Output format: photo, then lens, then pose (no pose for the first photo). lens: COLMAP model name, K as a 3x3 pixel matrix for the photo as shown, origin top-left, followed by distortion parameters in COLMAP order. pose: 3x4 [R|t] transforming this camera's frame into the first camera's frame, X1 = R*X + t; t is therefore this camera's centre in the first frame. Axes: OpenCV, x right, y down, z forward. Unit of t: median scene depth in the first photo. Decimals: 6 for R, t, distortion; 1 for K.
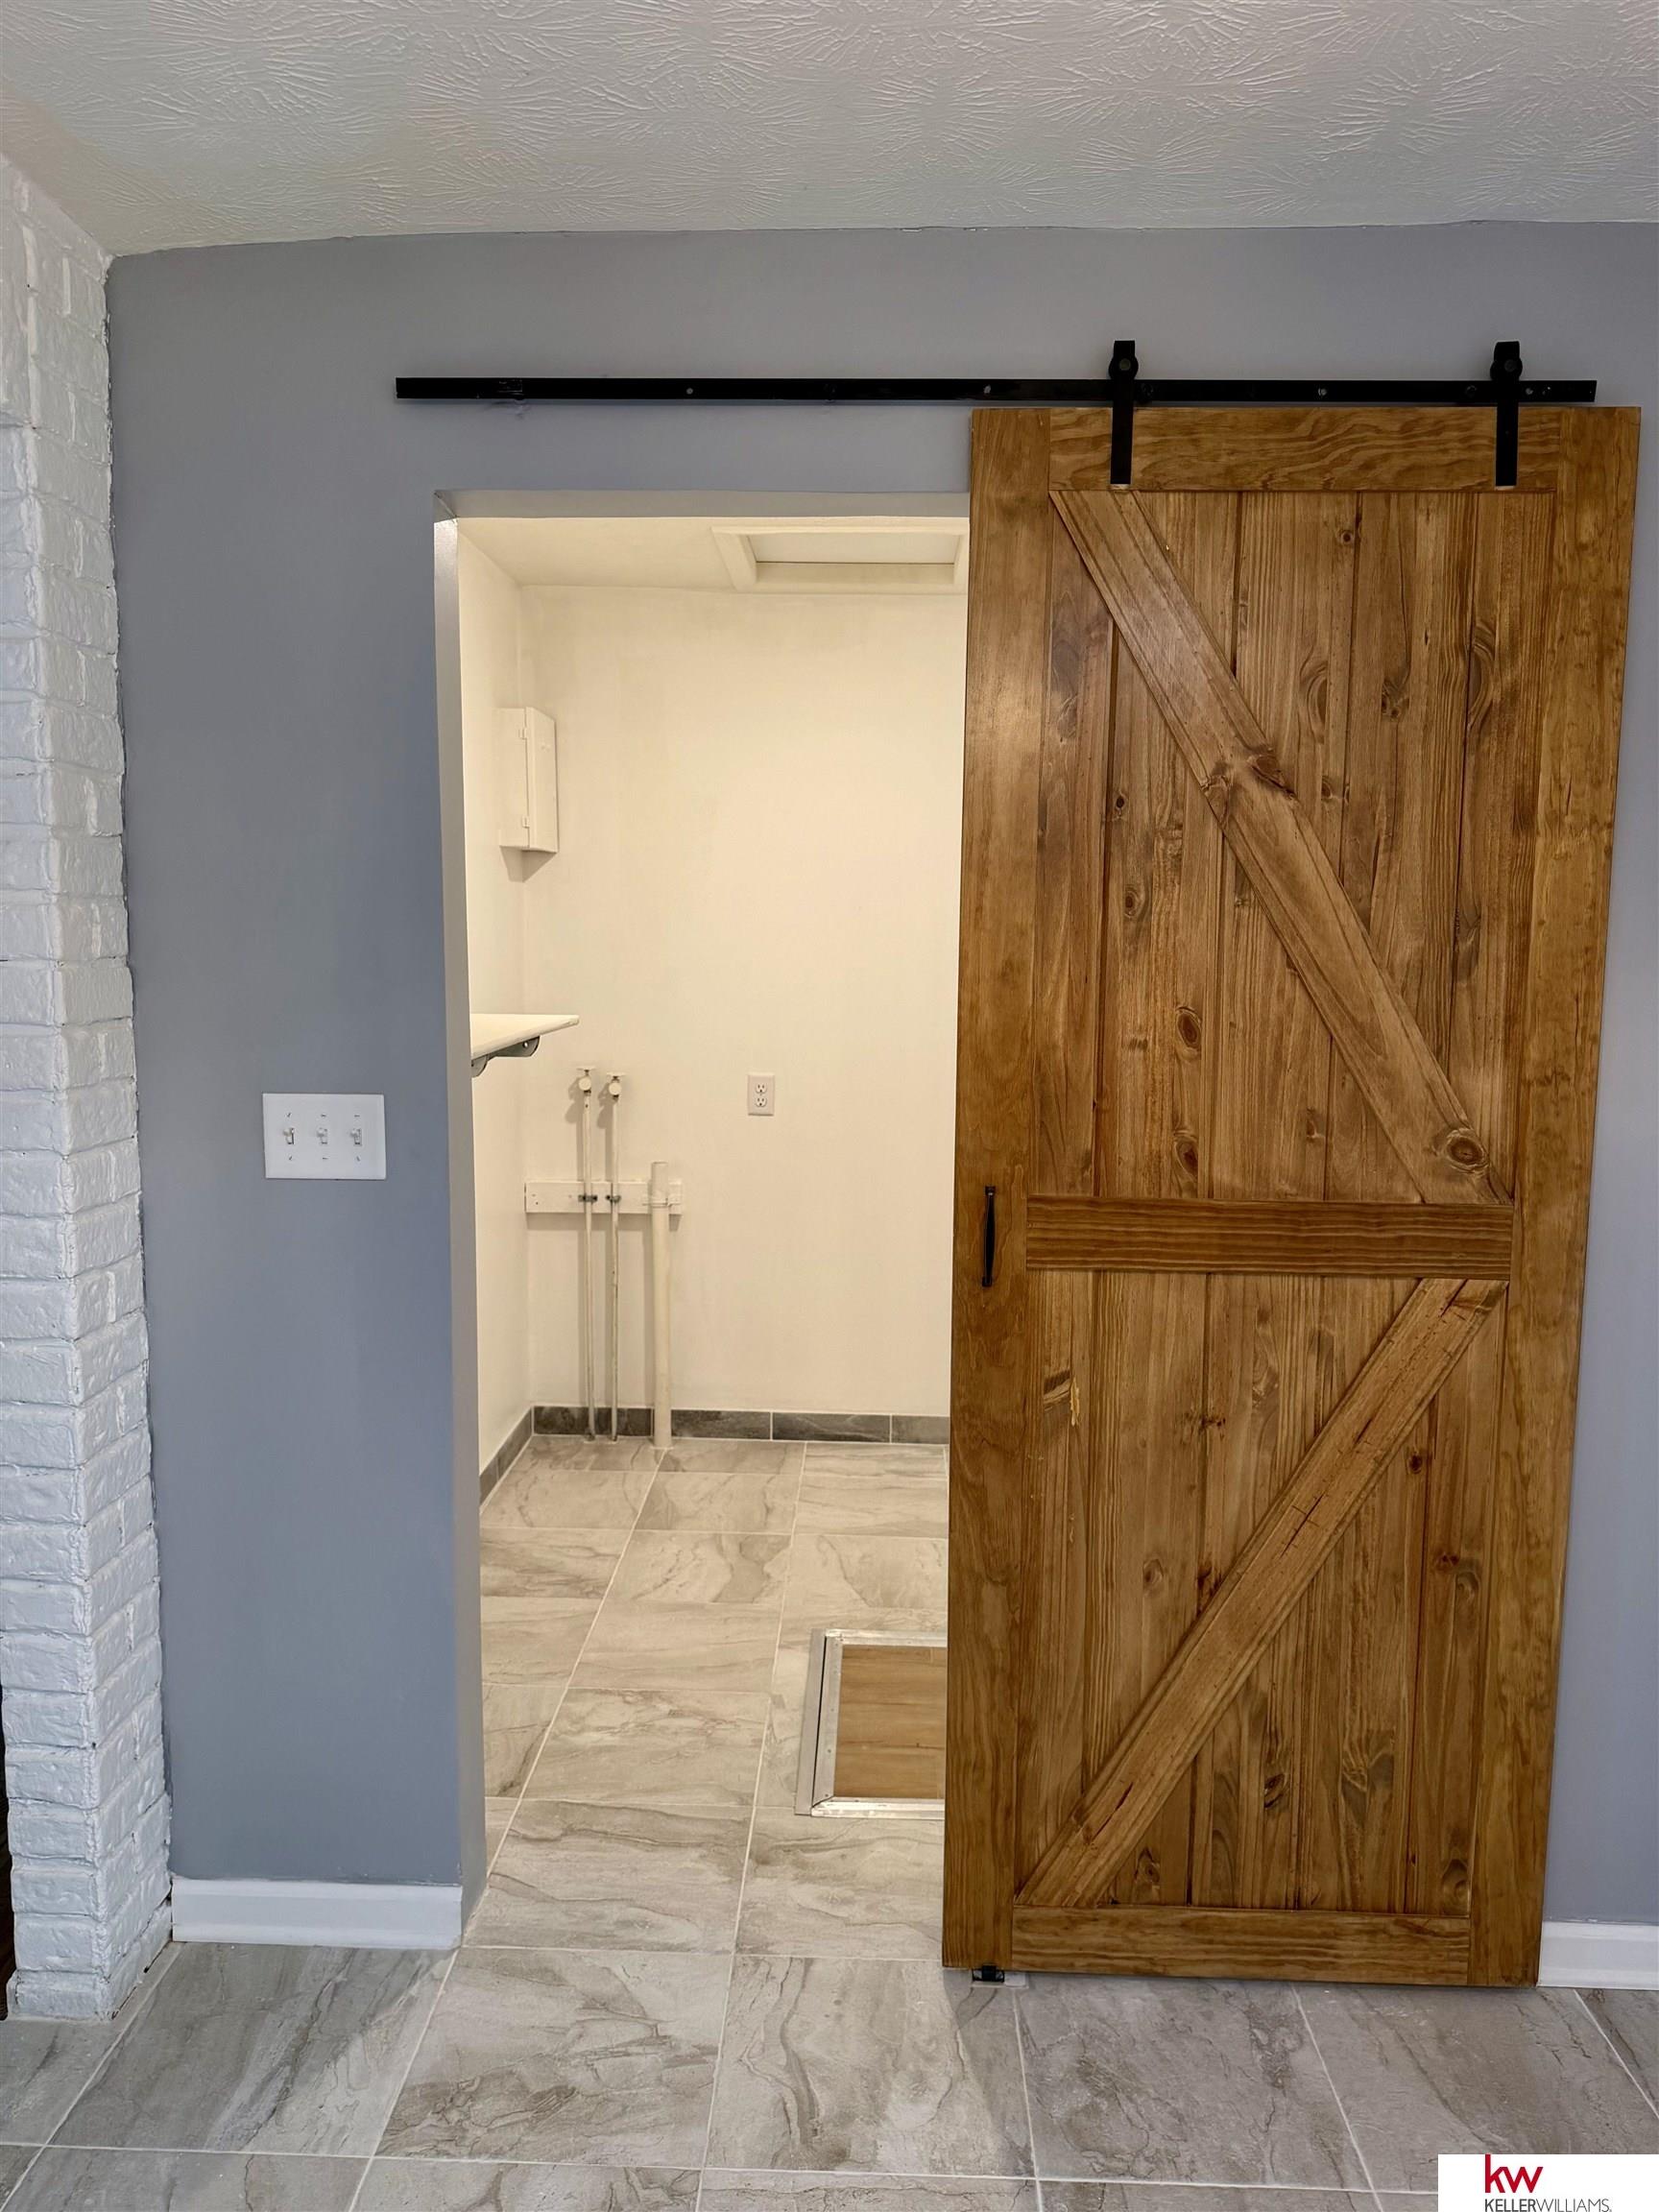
lens RADIAL K [[1546.3, 0, 827.5], [0, 1546.3, 1119.0], [0, 0, 1]] dist [0.092188, -0.164584]
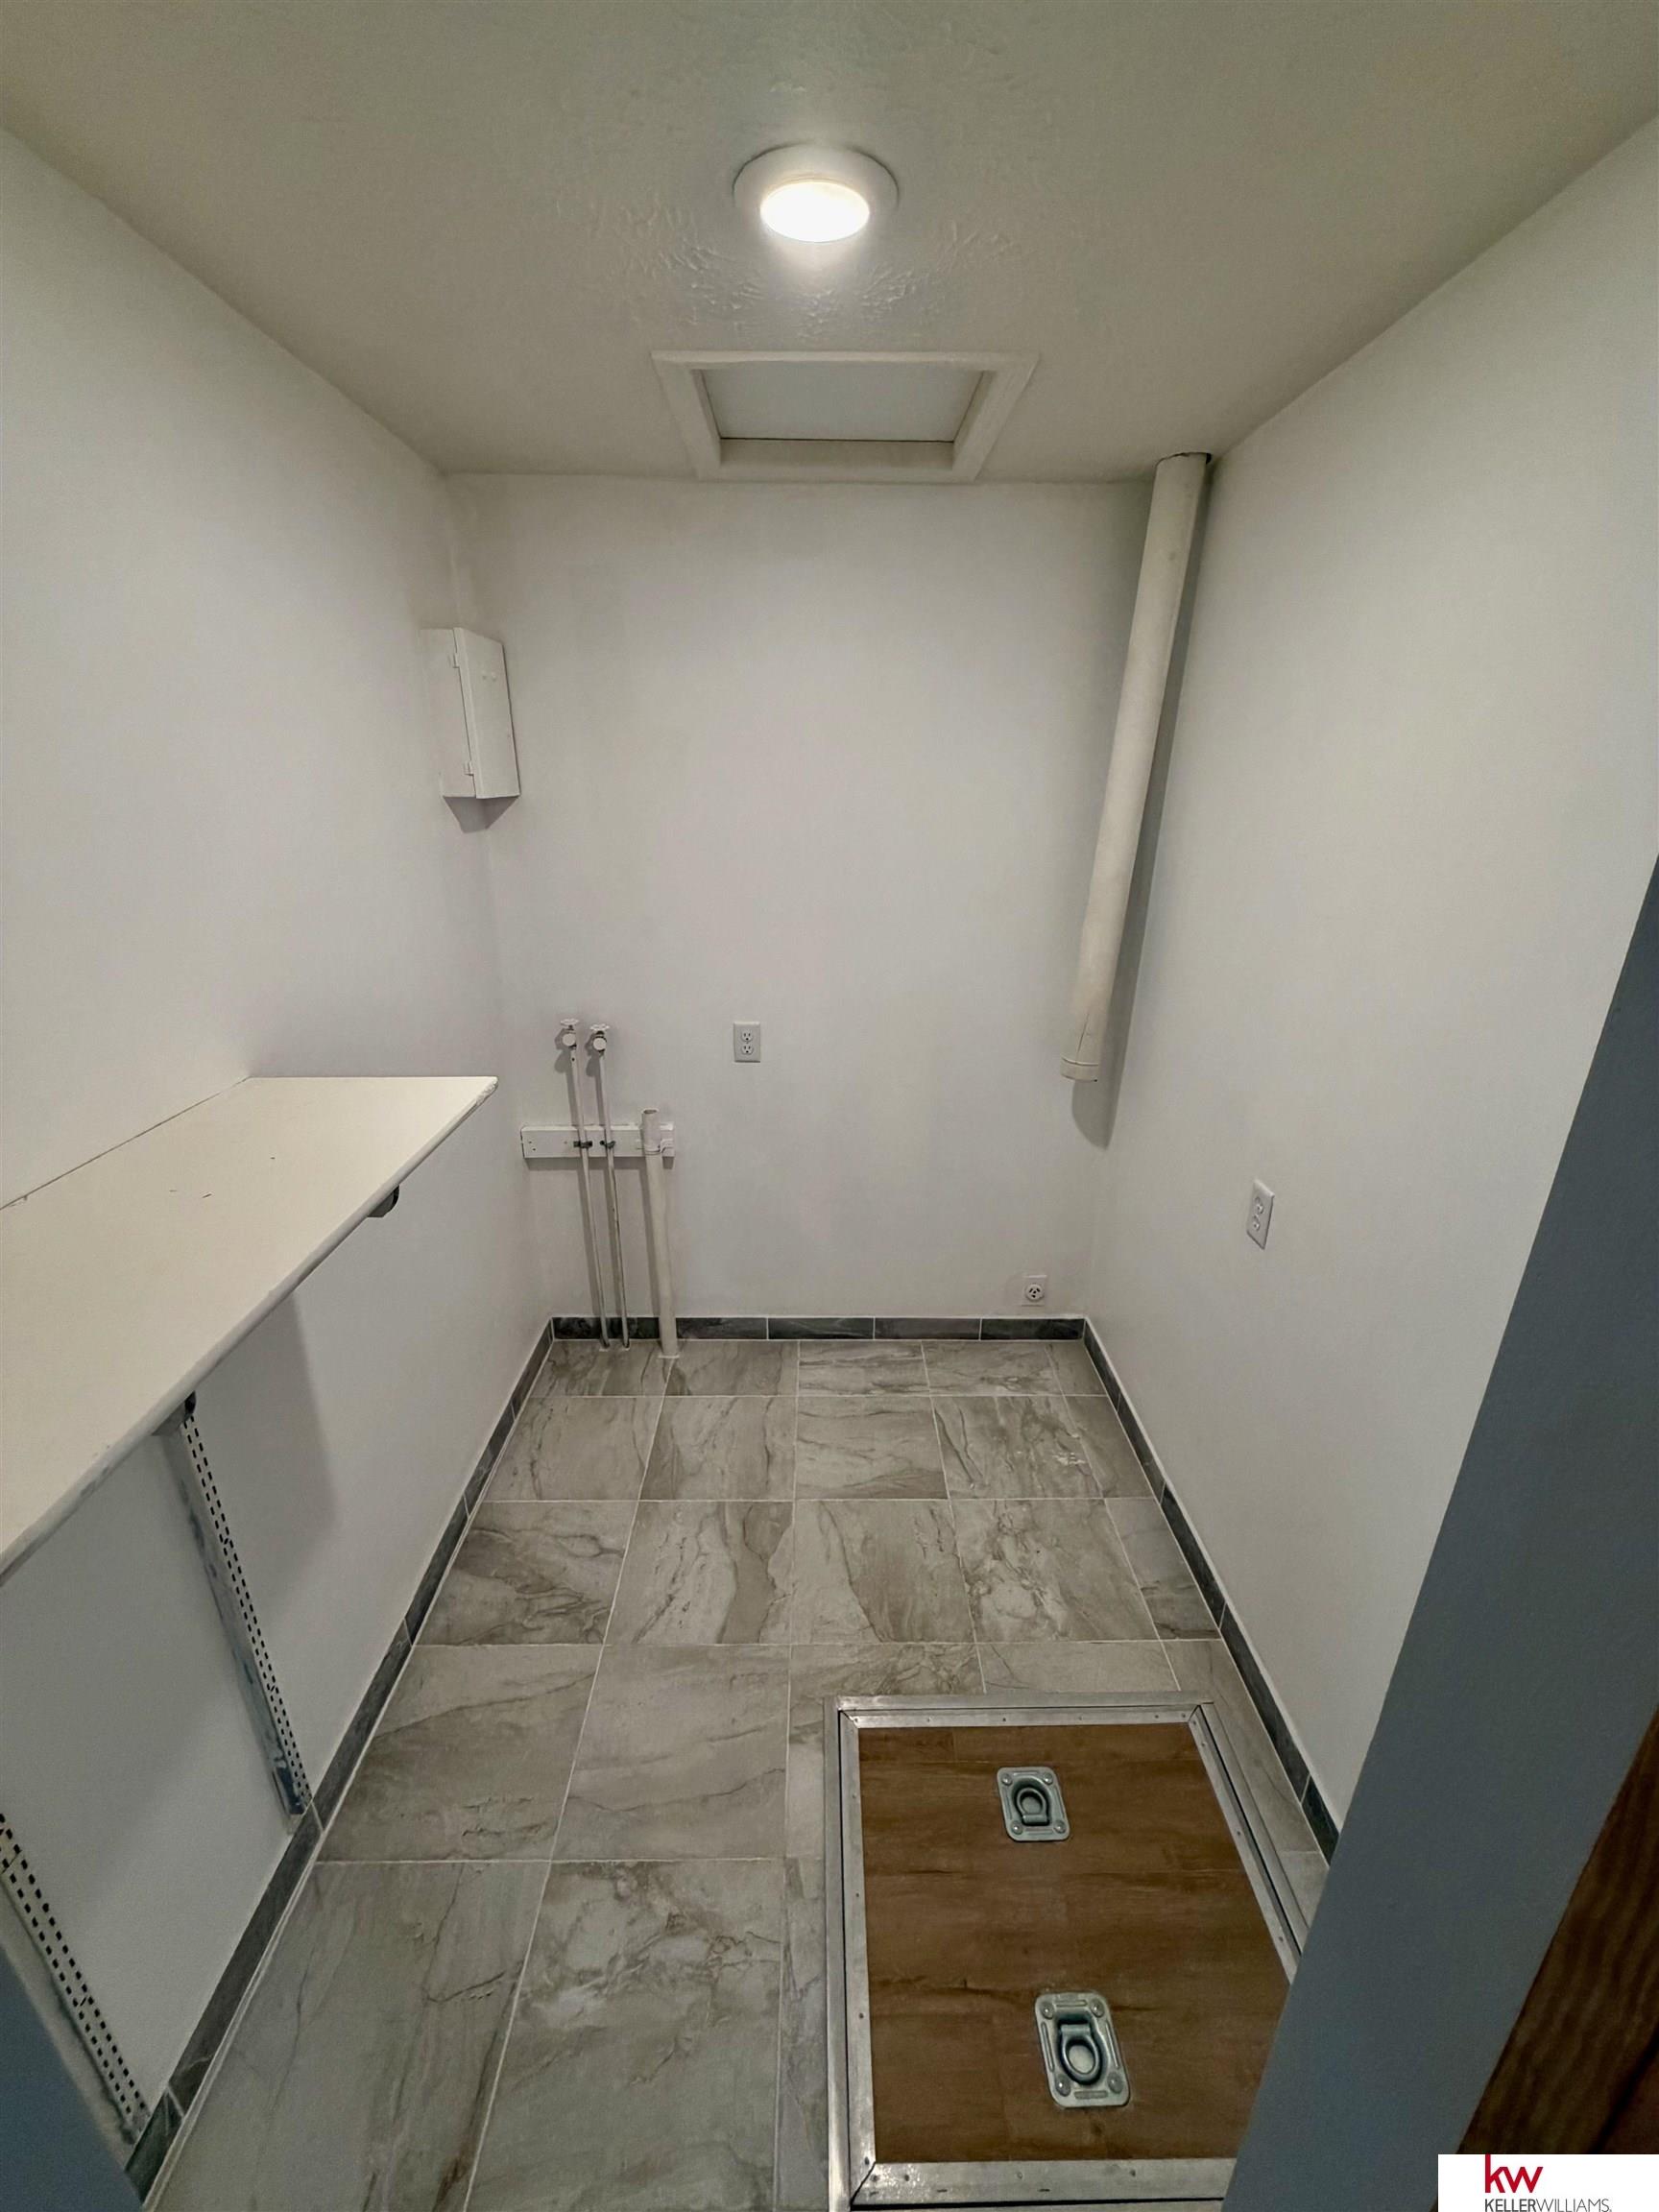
lens RADIAL K [[884.0, 0, 829.8], [0, 884.0, 1096.5], [0, 0, 1]] dist [-0.001839, 0.000397]
pose [[0.998678, -0.026827, 0.043837, -0.015212], [0.015985, 0.972787, 0.231147, -0.117590], [-0.048845, -0.230141, 0.971931, 0.439149]]
